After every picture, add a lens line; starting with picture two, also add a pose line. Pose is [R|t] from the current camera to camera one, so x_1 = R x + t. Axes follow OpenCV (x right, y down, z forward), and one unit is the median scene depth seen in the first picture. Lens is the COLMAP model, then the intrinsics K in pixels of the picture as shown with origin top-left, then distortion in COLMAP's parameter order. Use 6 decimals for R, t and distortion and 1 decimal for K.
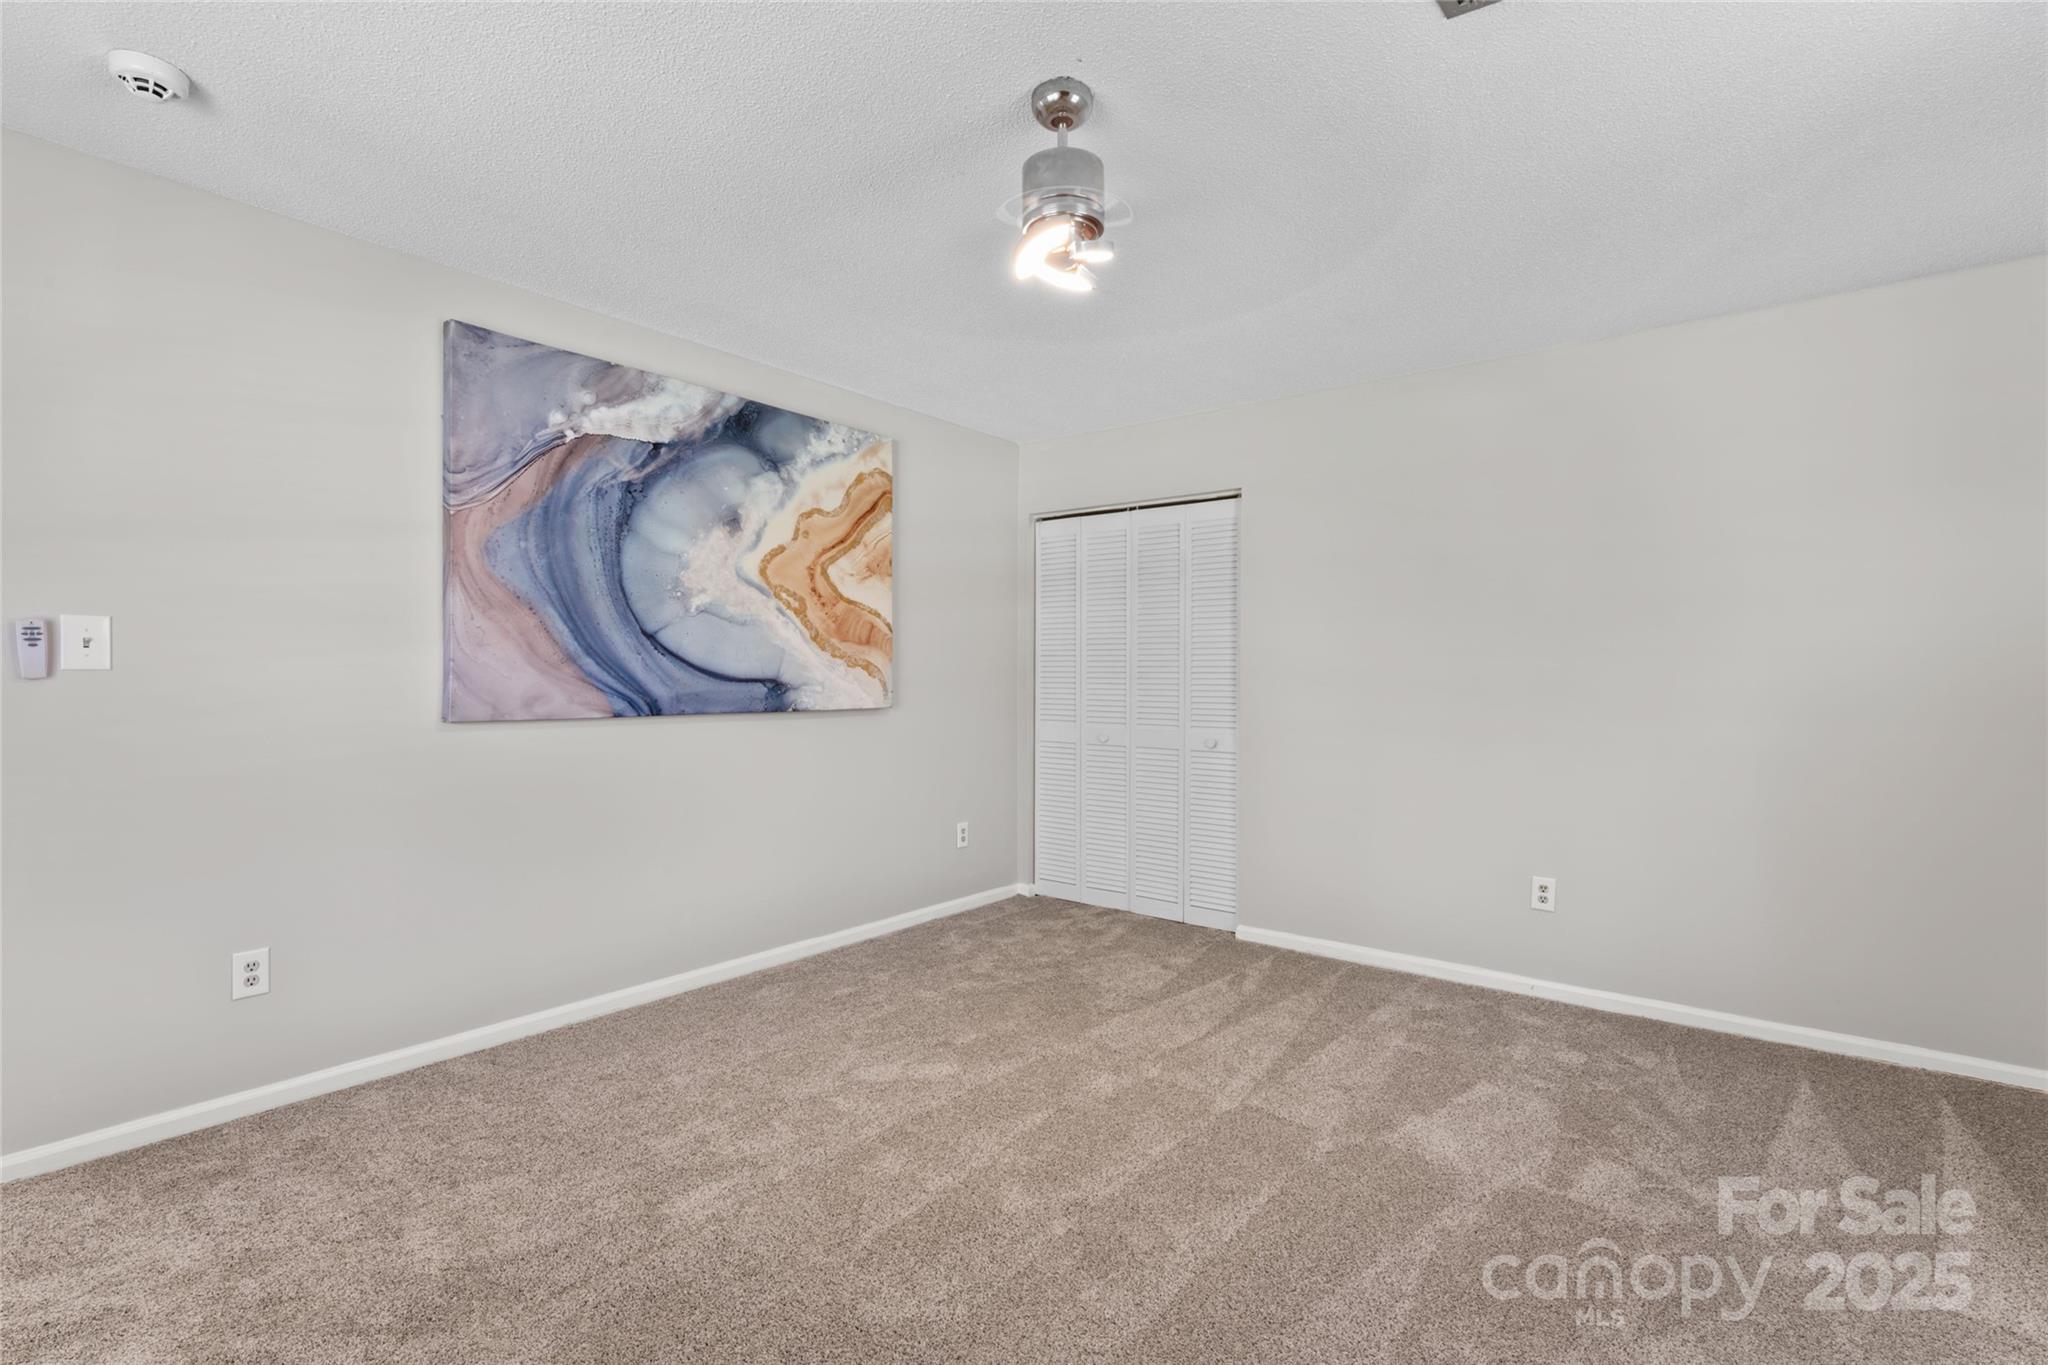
lens RADIAL K [[941.8, 0, 1015.0], [0, 941.8, 687.1], [0, 0, 1]] dist [0.022996, 0.000113]
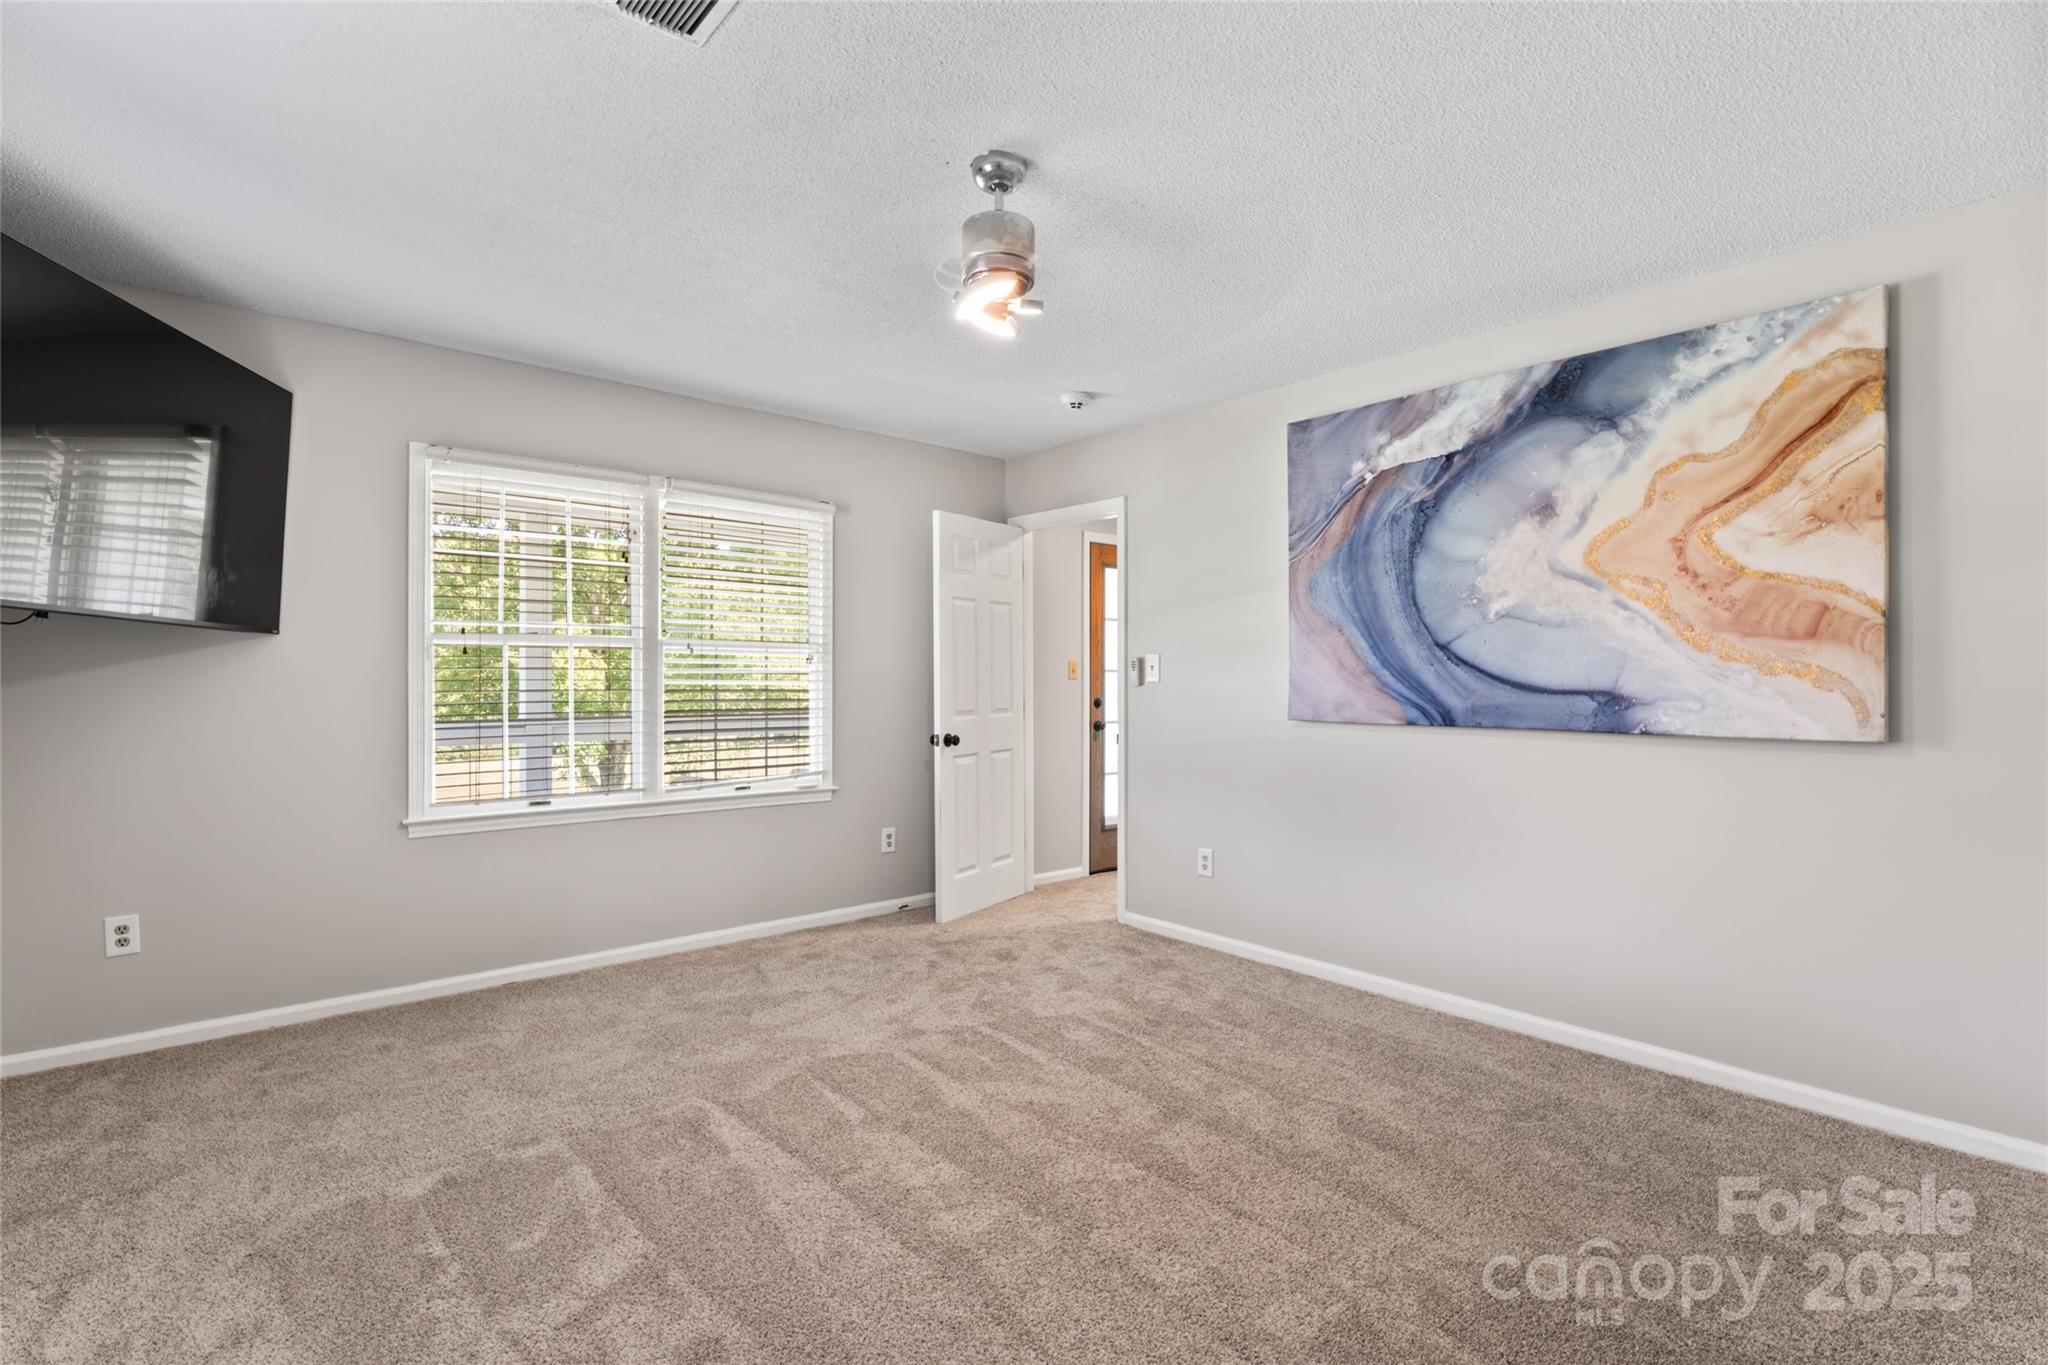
lens RADIAL K [[941.8, 0, 1015.5], [0, 941.8, 676.8], [0, 0, 1]] dist [0.022996, 0.000113]
pose [[-0.154247, -0.007510, -0.988004, 0.666192], [-0.015473, 0.999867, -0.005185, -0.009603], [0.987911, 0.014487, -0.154343, 0.689956]]
